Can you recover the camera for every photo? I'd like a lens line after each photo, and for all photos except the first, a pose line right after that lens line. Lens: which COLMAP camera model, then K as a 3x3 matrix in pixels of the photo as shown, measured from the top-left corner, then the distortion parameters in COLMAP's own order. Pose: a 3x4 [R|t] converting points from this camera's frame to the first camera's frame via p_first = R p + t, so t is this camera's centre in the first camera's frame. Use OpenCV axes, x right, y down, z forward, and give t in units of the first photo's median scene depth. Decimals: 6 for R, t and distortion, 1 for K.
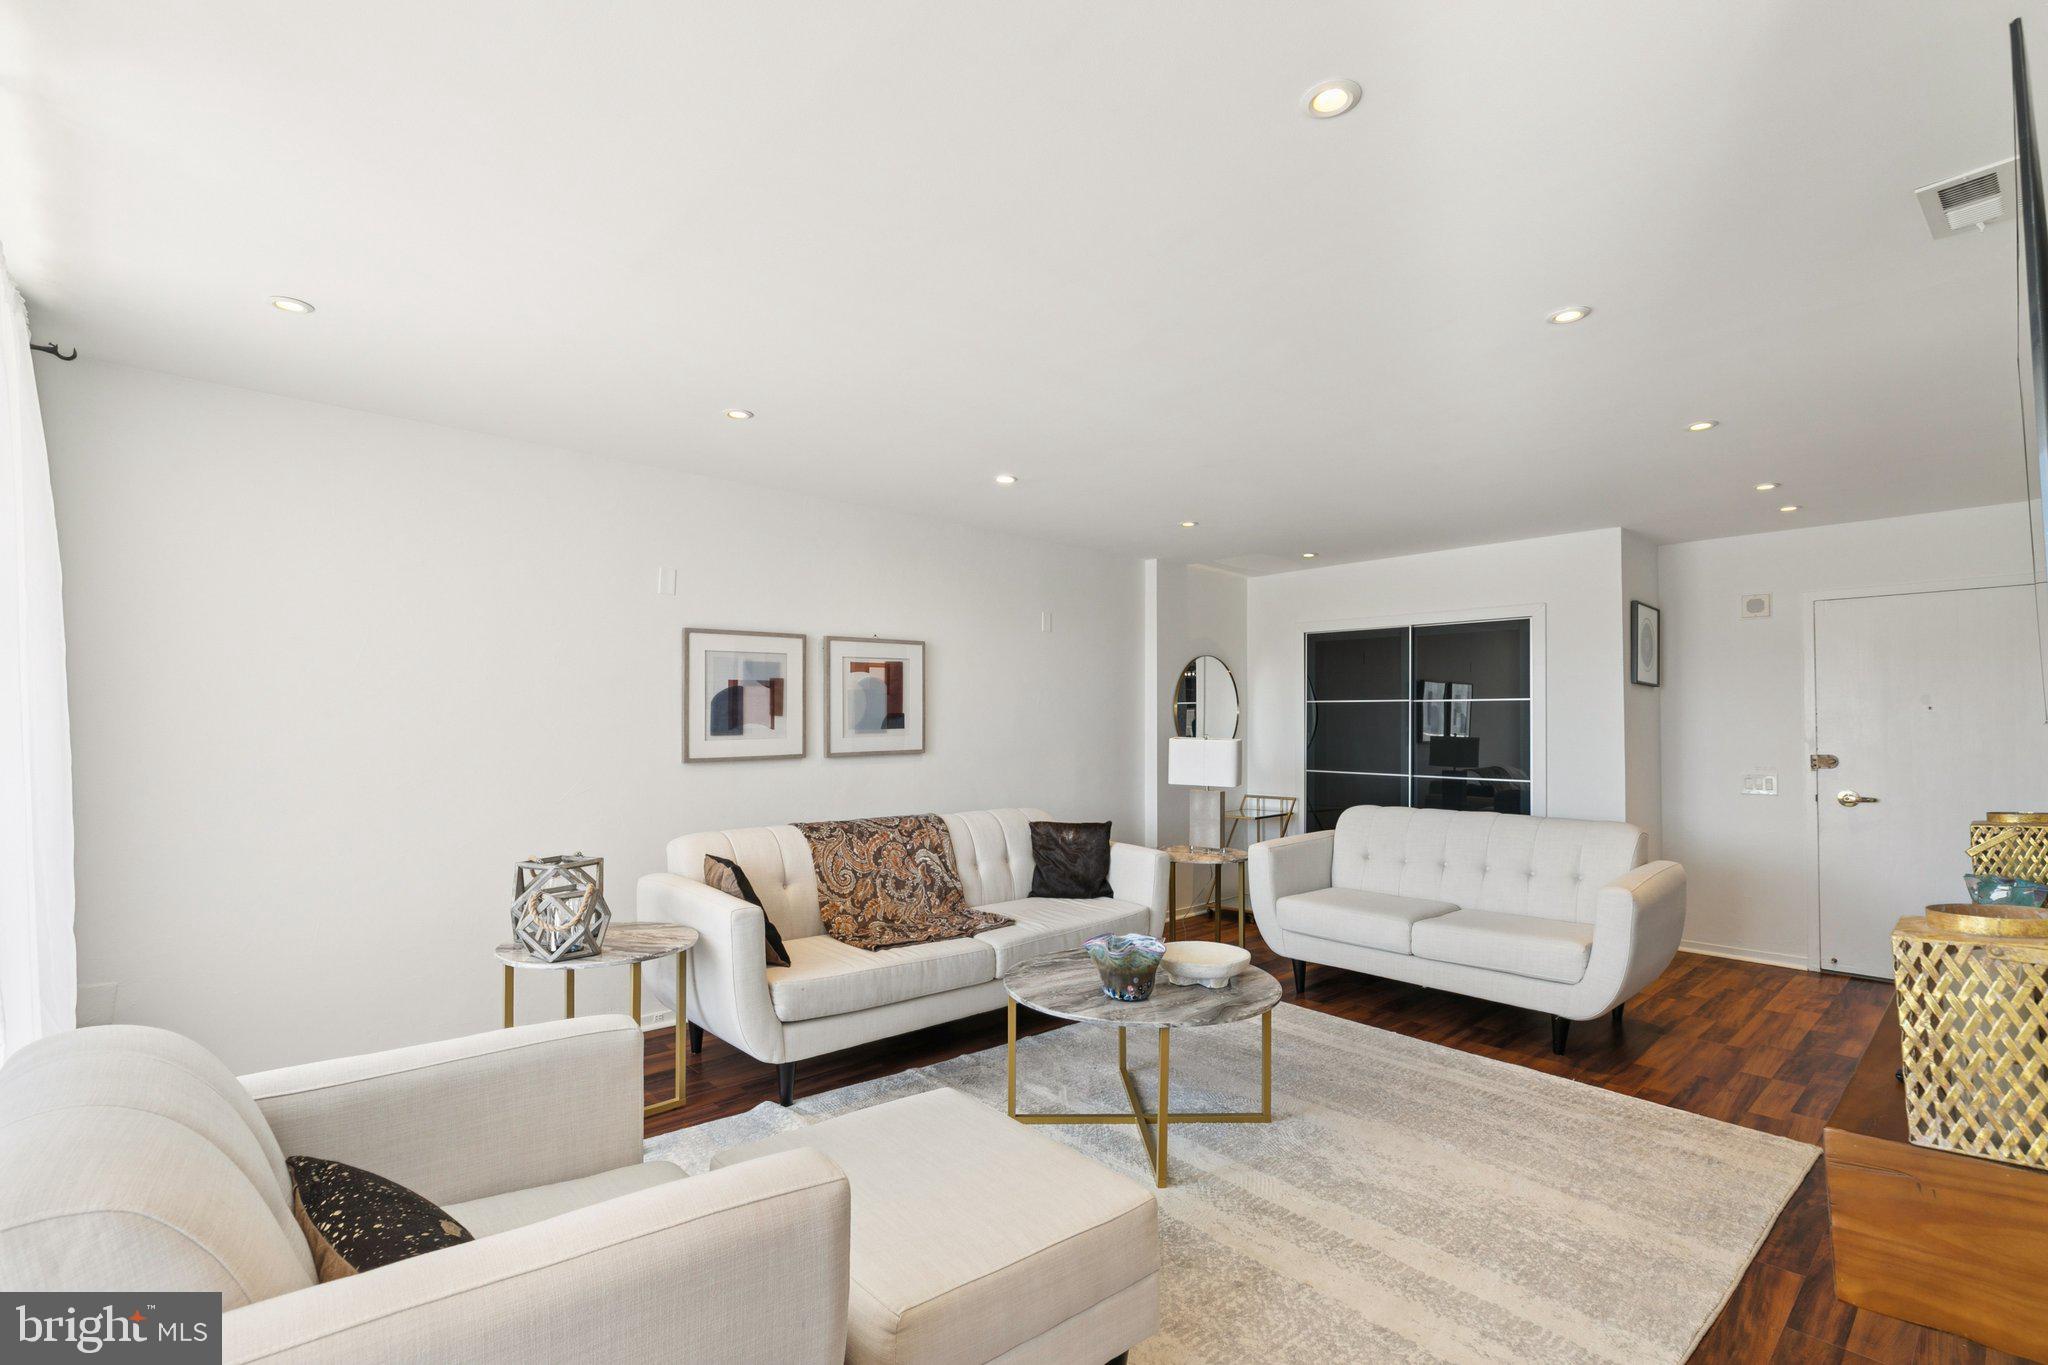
lens RADIAL K [[950.5, 0, 999.1], [0, 950.5, 724.0], [0, 0, 1]] dist [0.014696, -0.001101]
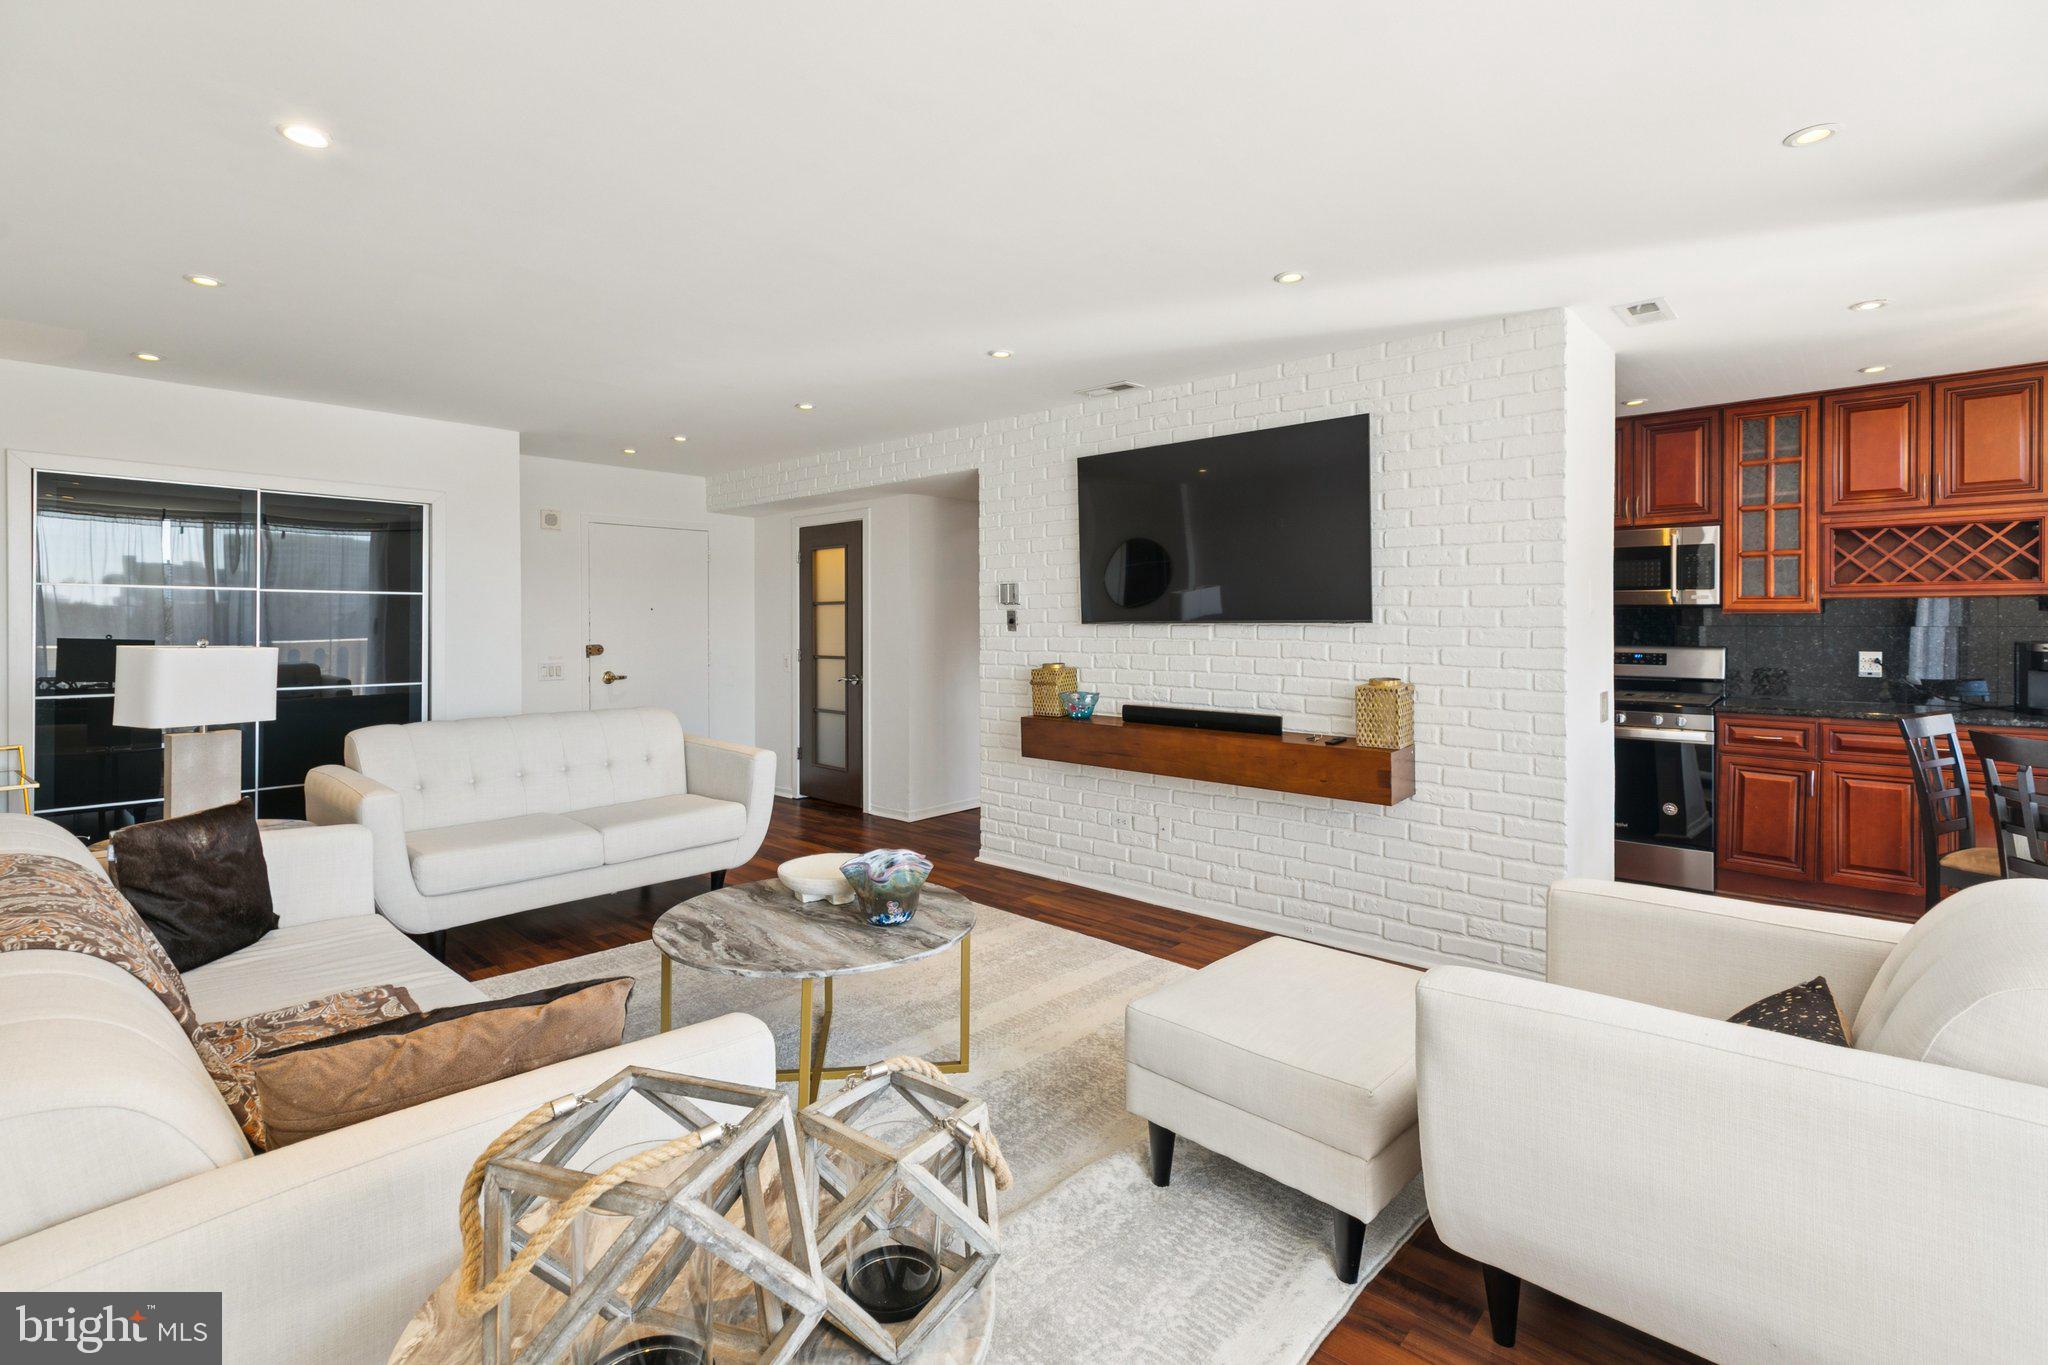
lens RADIAL K [[950.5, 0, 1049.9], [0, 950.5, 621.7], [0, 0, 1]] dist [0.014696, -0.001101]
pose [[-0.128976, -0.005434, 0.991633, -0.473642], [-0.005030, 0.999976, 0.004826, -0.006891], [-0.991635, -0.004366, -0.129001, 0.564519]]
